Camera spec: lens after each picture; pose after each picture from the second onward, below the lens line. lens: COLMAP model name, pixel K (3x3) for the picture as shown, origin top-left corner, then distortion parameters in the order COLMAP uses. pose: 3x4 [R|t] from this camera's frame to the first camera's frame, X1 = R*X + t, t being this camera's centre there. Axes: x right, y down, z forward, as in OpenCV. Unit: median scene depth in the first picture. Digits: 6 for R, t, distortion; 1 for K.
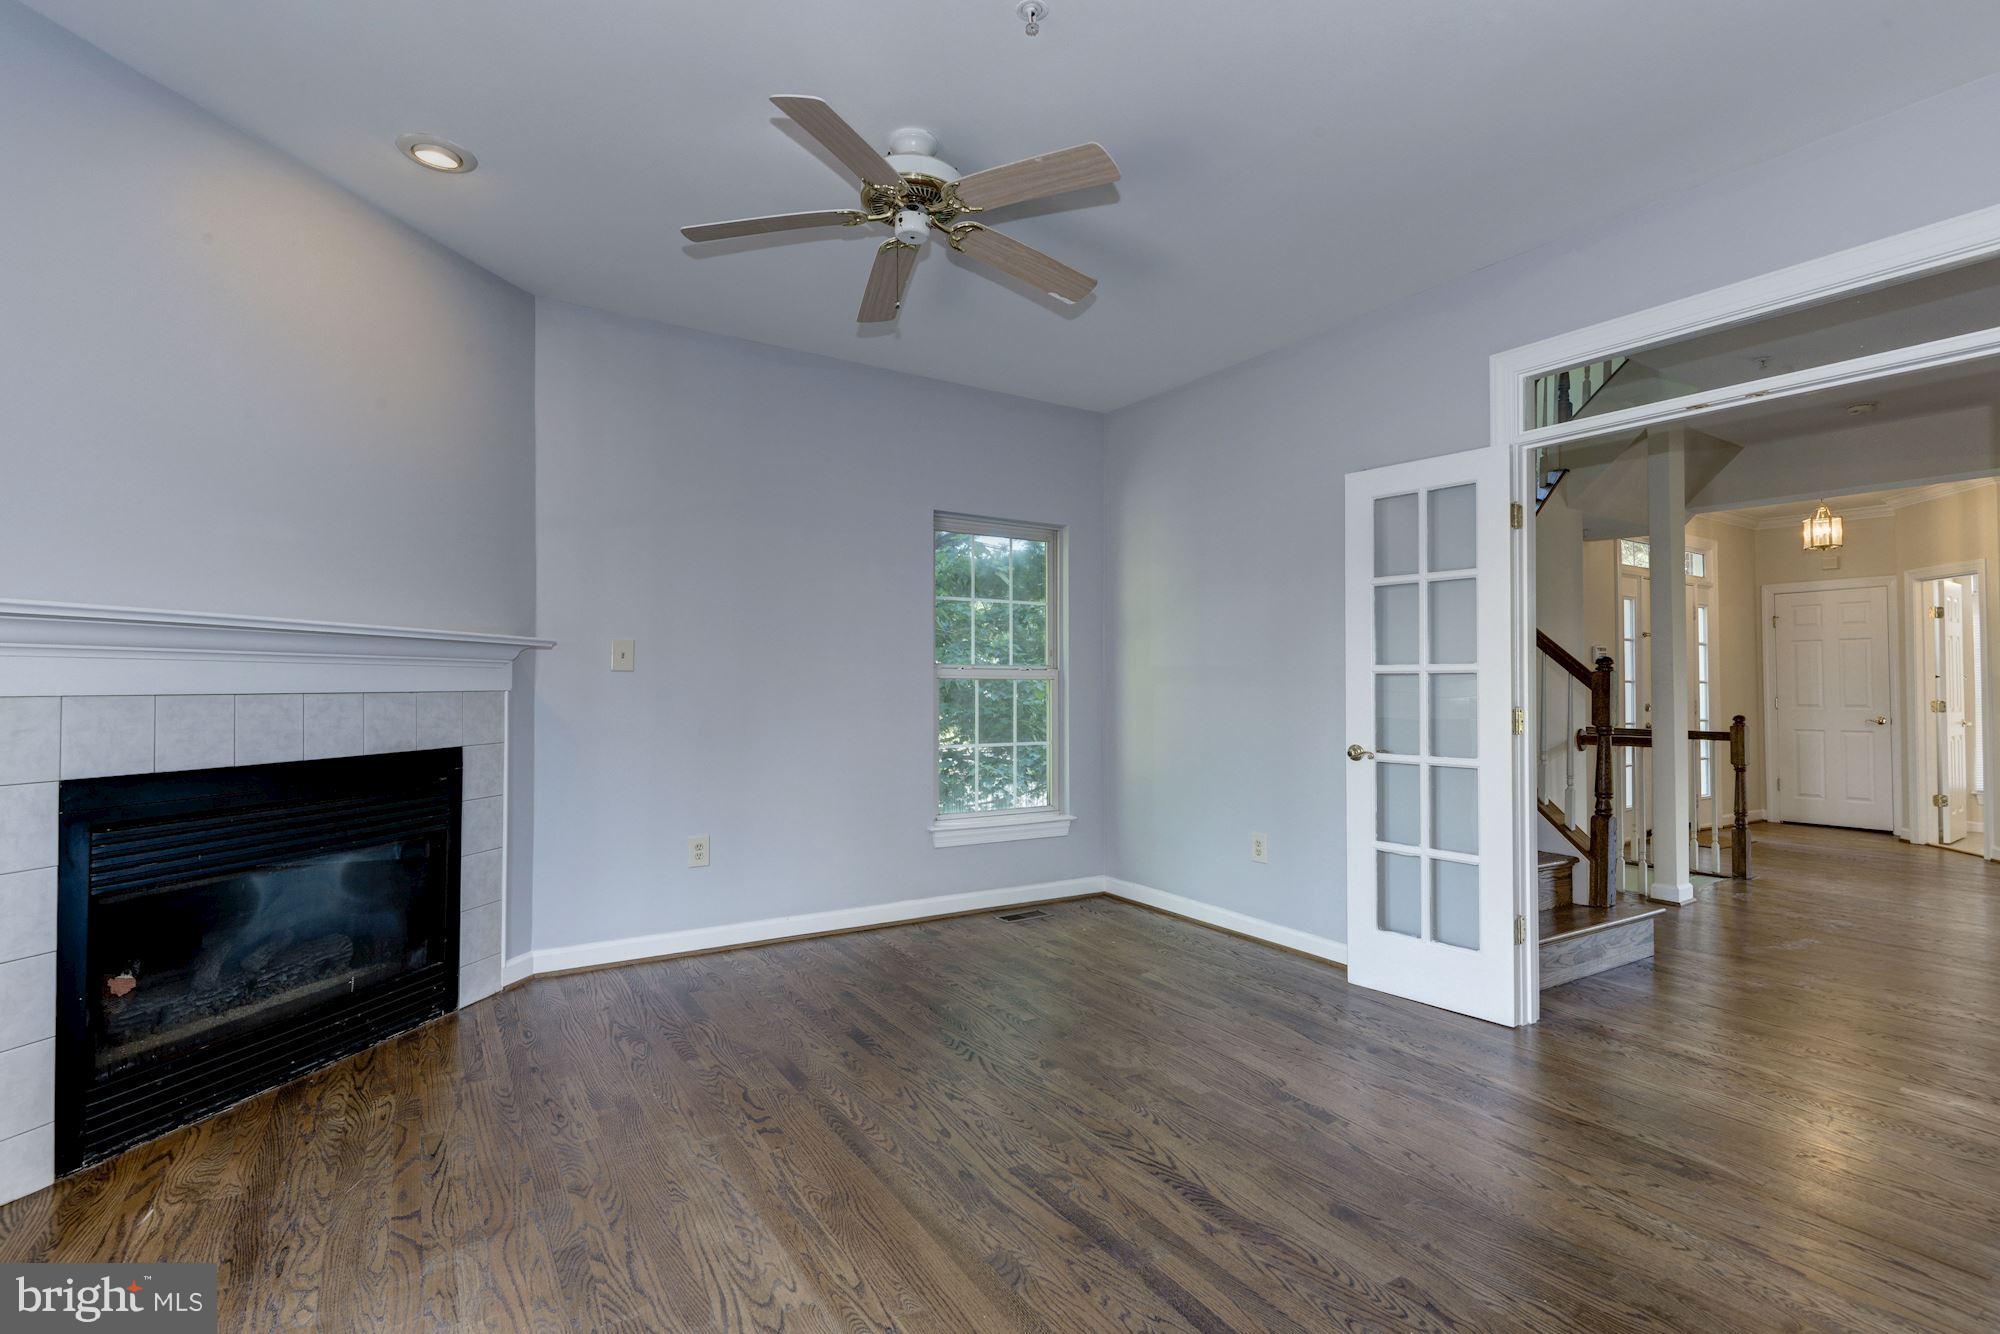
lens RADIAL K [[913.2, 0, 984.8], [0, 913.2, 663.6], [0, 0, 1]] dist [0.005680, -0.007306]
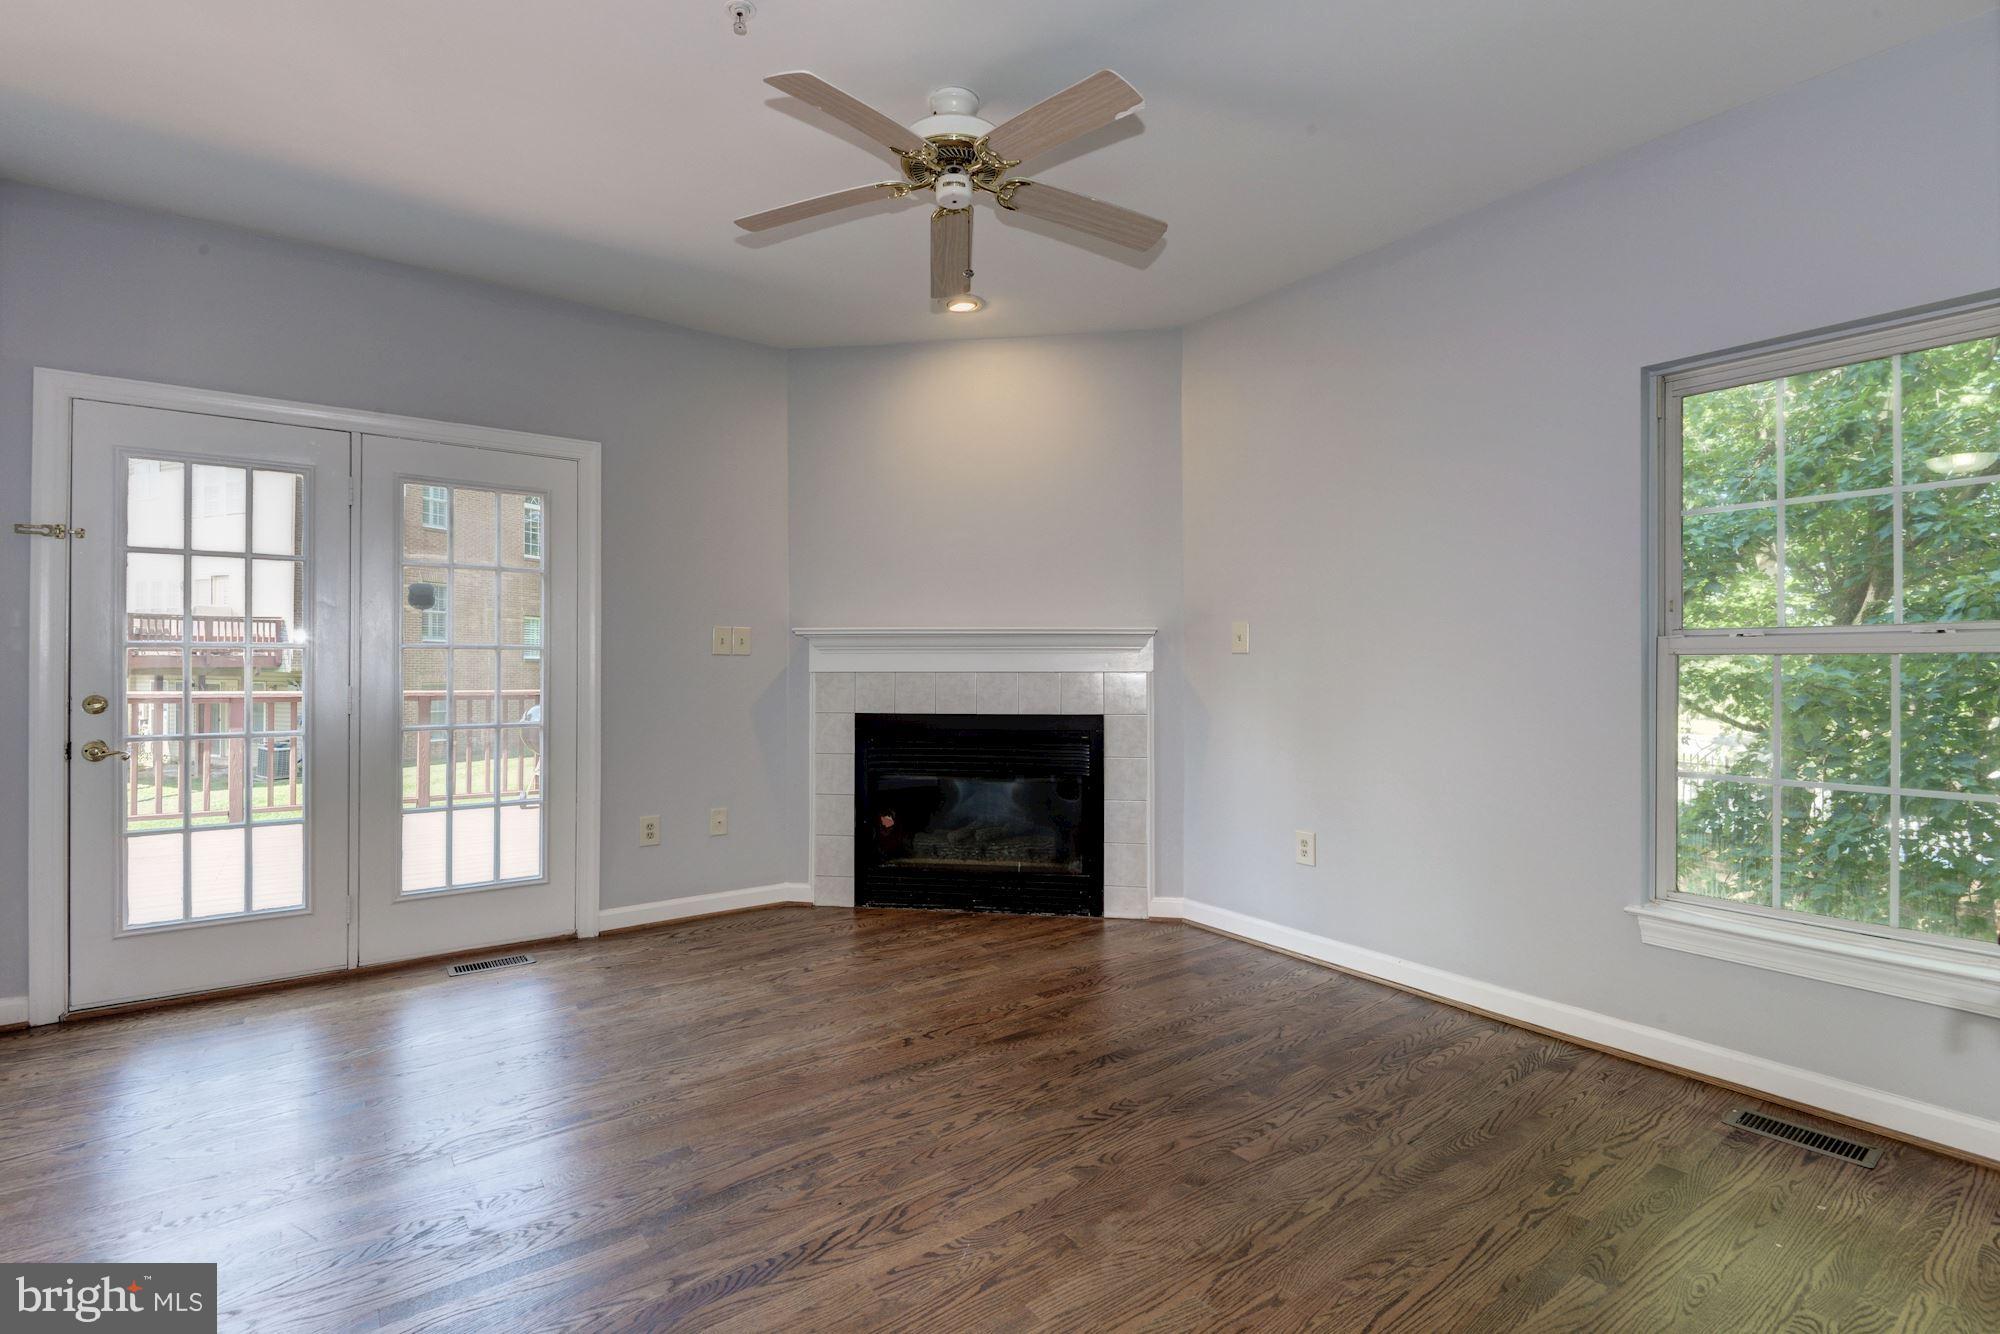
lens RADIAL K [[913.2, 0, 1007.6], [0, 913.2, 665.2], [0, 0, 1]] dist [0.005680, -0.007306]
pose [[0.089622, -0.002805, -0.995972, 0.875019], [0.020401, 0.999791, -0.000980, 0.024316], [0.995767, -0.020231, 0.089660, 0.944094]]
